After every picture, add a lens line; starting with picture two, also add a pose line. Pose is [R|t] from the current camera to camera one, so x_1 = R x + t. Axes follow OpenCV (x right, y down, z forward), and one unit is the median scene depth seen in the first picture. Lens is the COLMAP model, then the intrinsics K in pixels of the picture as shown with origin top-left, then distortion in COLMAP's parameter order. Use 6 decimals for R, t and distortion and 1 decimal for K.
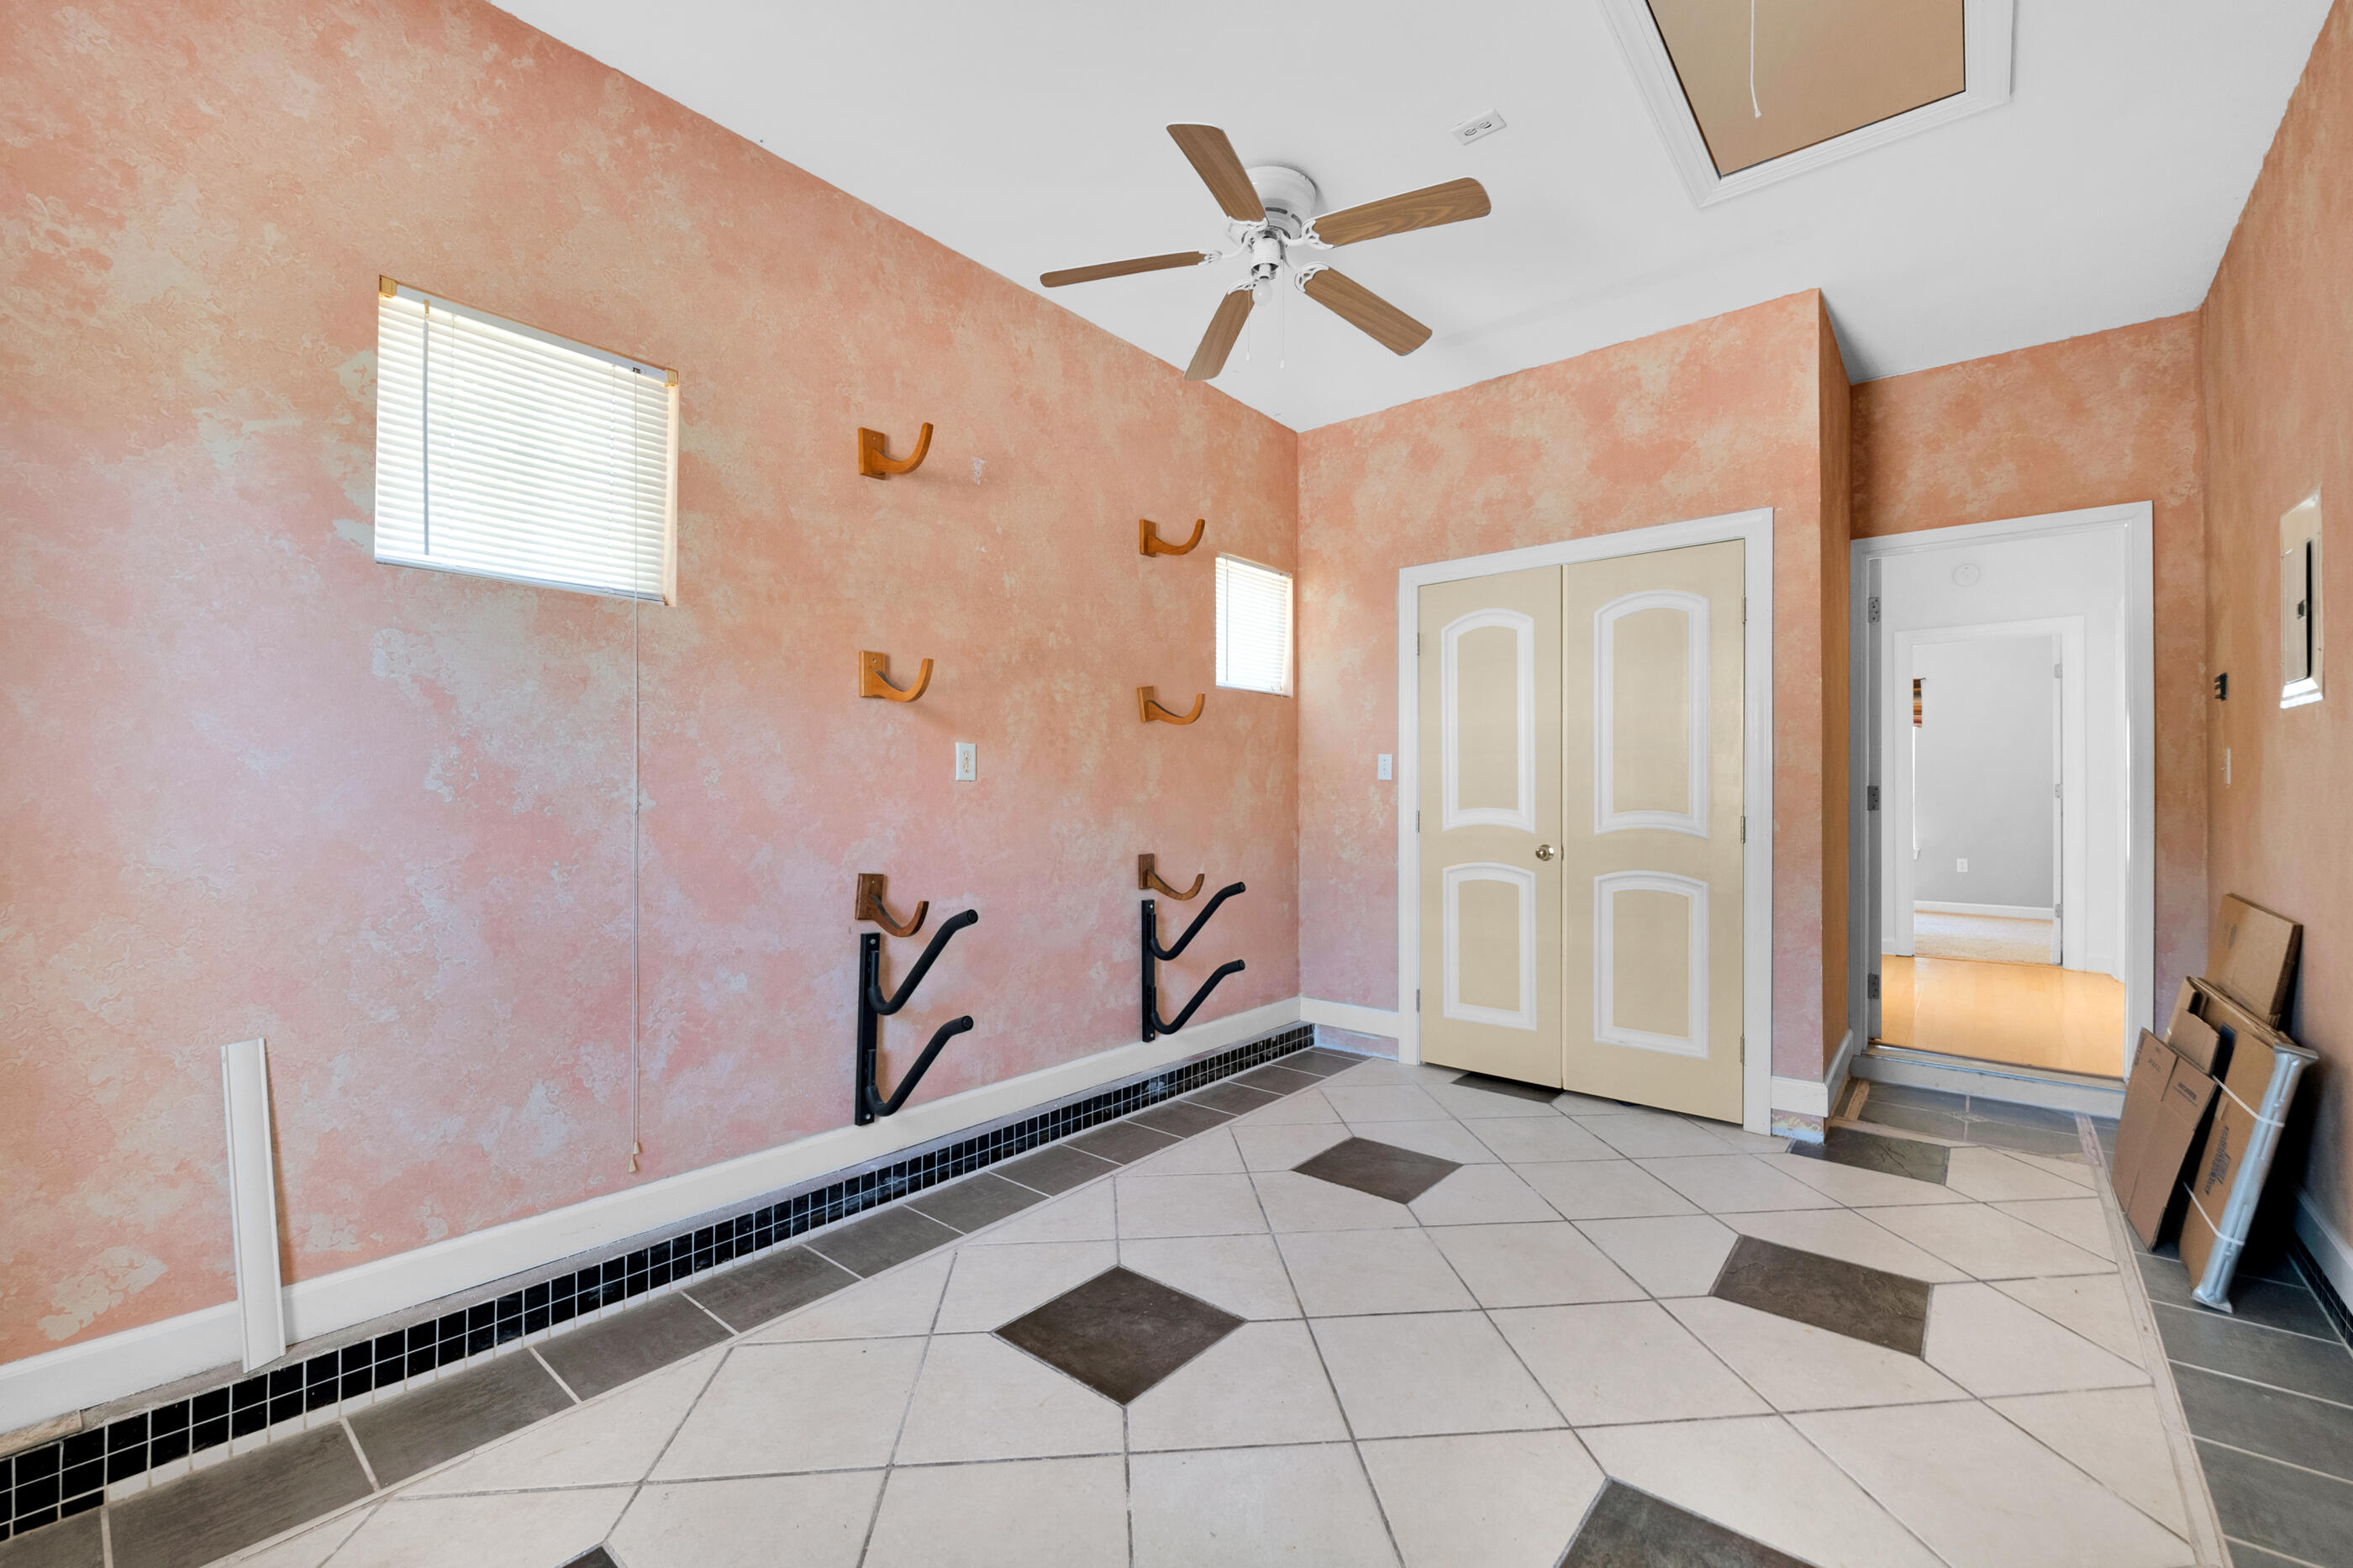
lens RADIAL K [[976.9, 0, 1165.1], [0, 976.9, 781.9], [0, 0, 1]] dist [-0.002747, -0.000598]
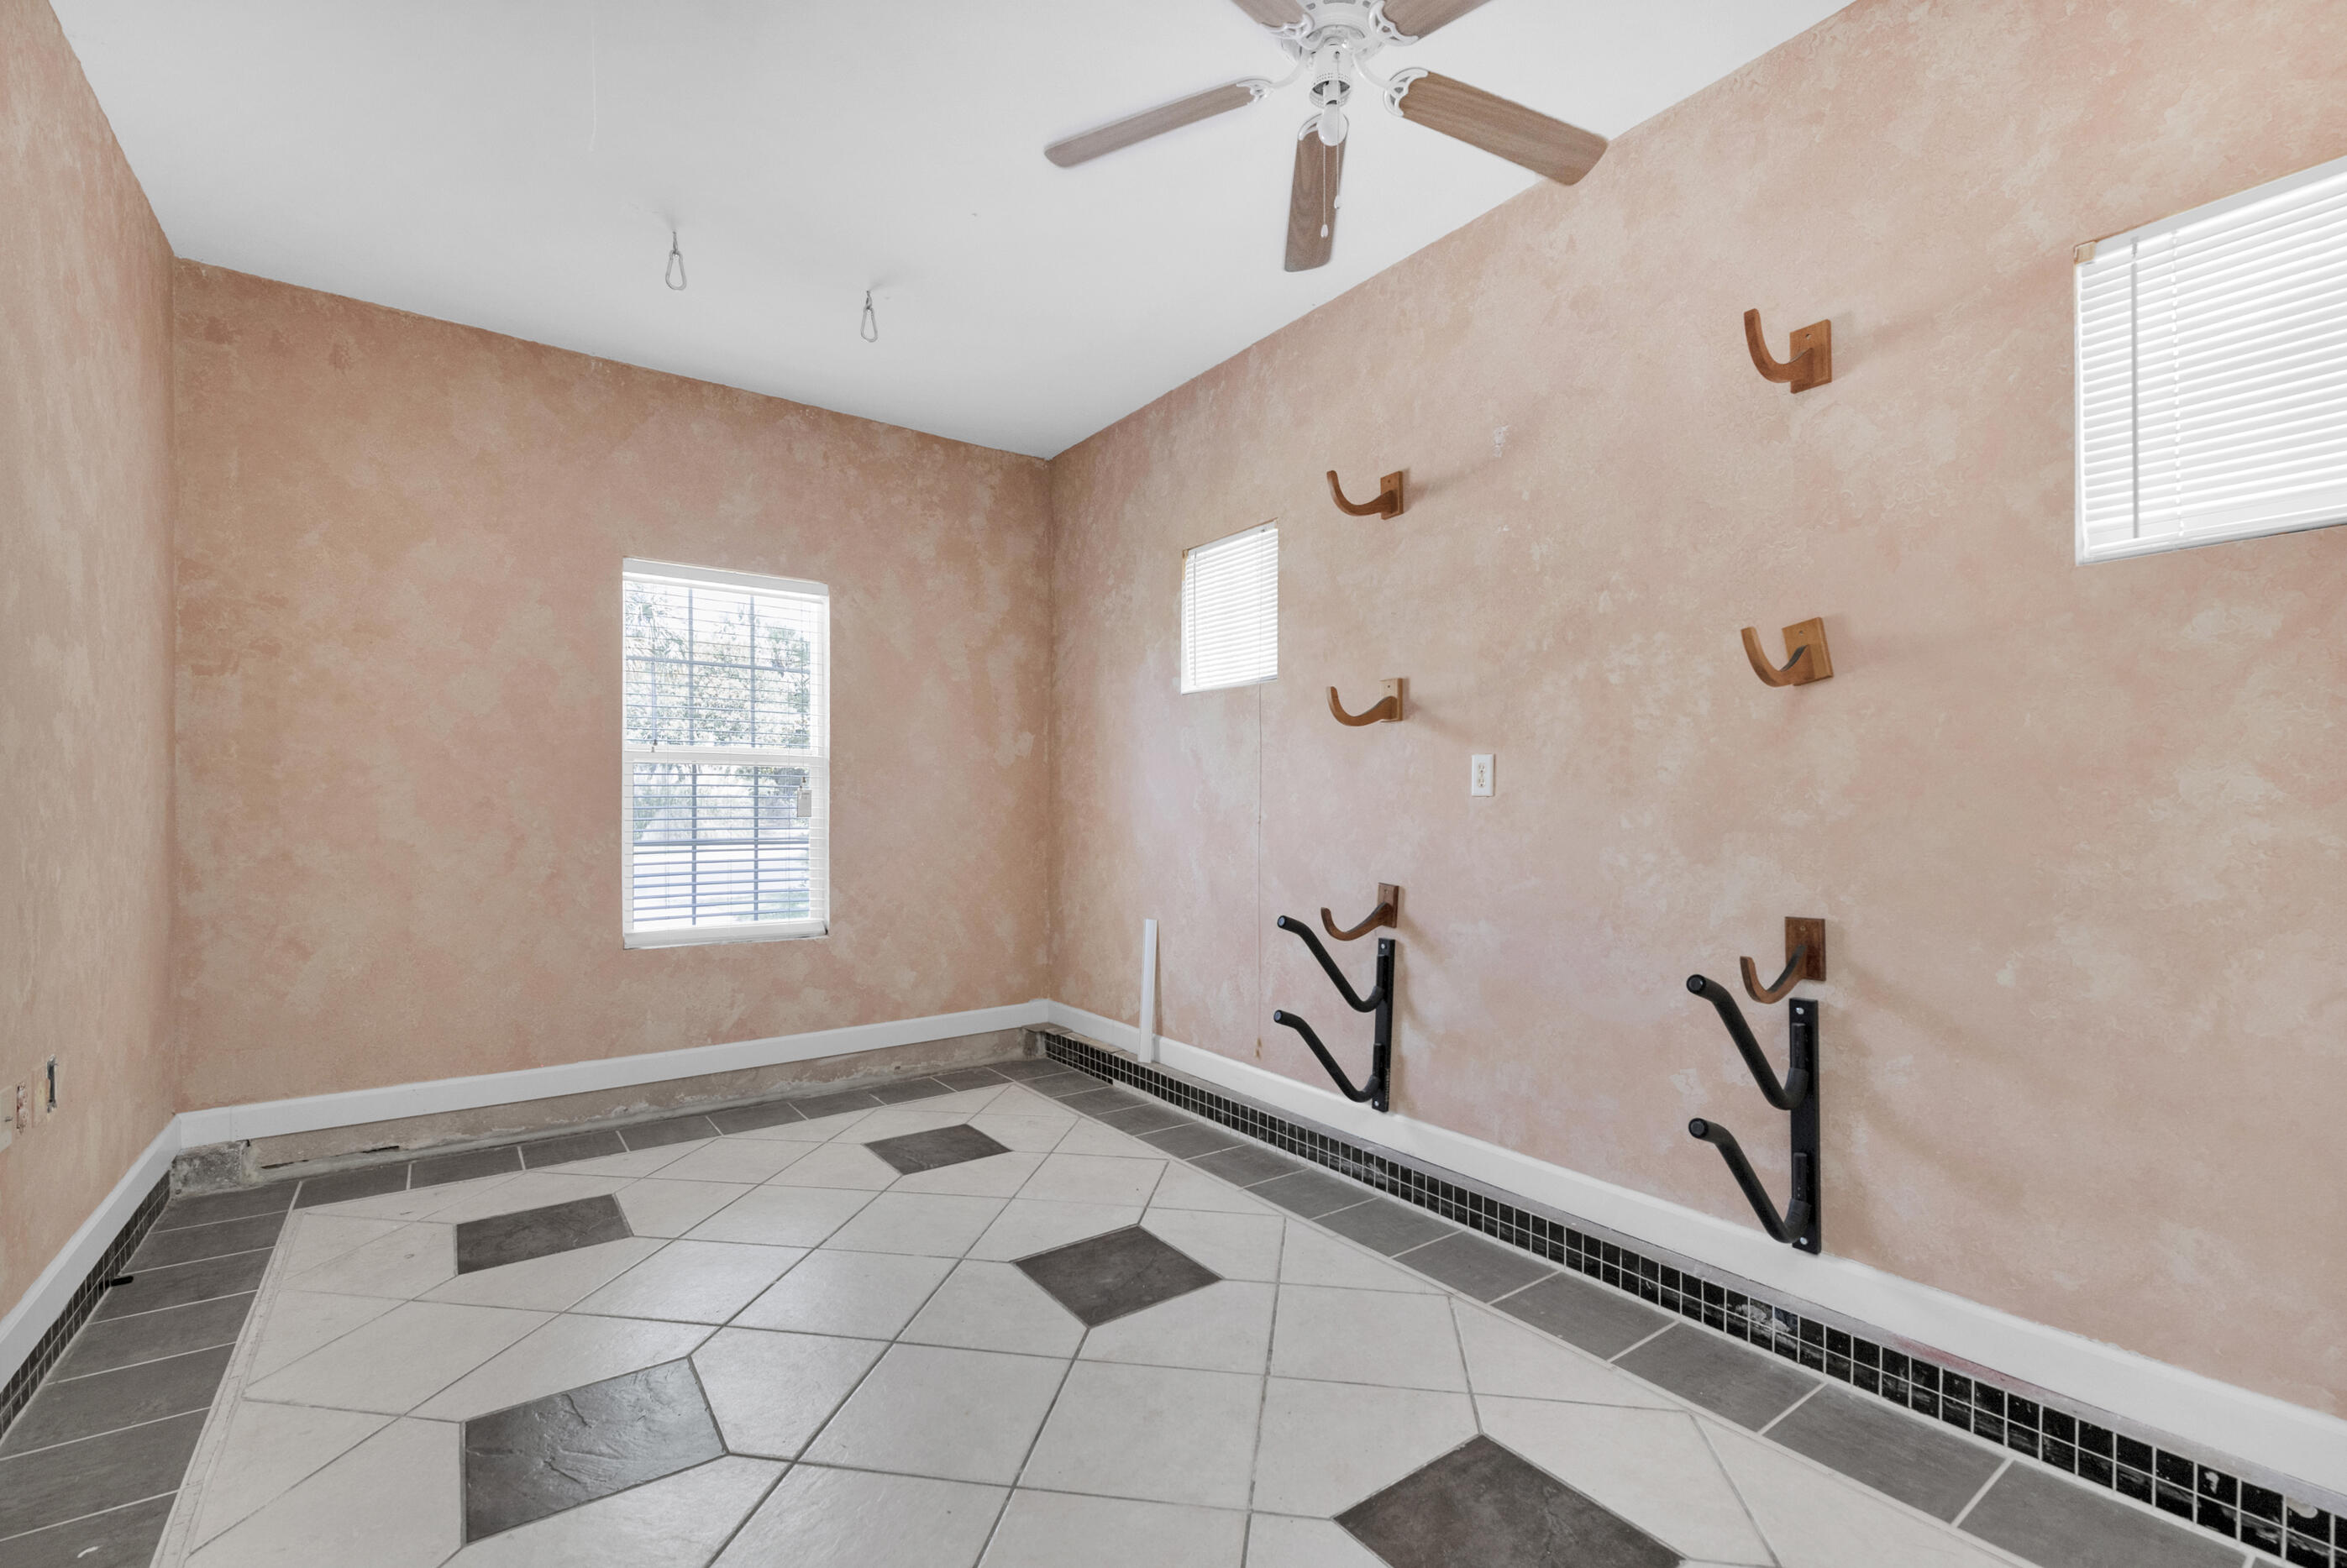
lens RADIAL K [[974.4, 0, 1159.9], [0, 974.4, 807.2], [0, 0, 1]] dist [-0.002747, -0.000598]
pose [[-0.239483, -0.006045, -0.970882, 0.741395], [0.006659, 0.999947, -0.007869, 0.014199], [0.970878, -0.008349, -0.239430, 0.928059]]
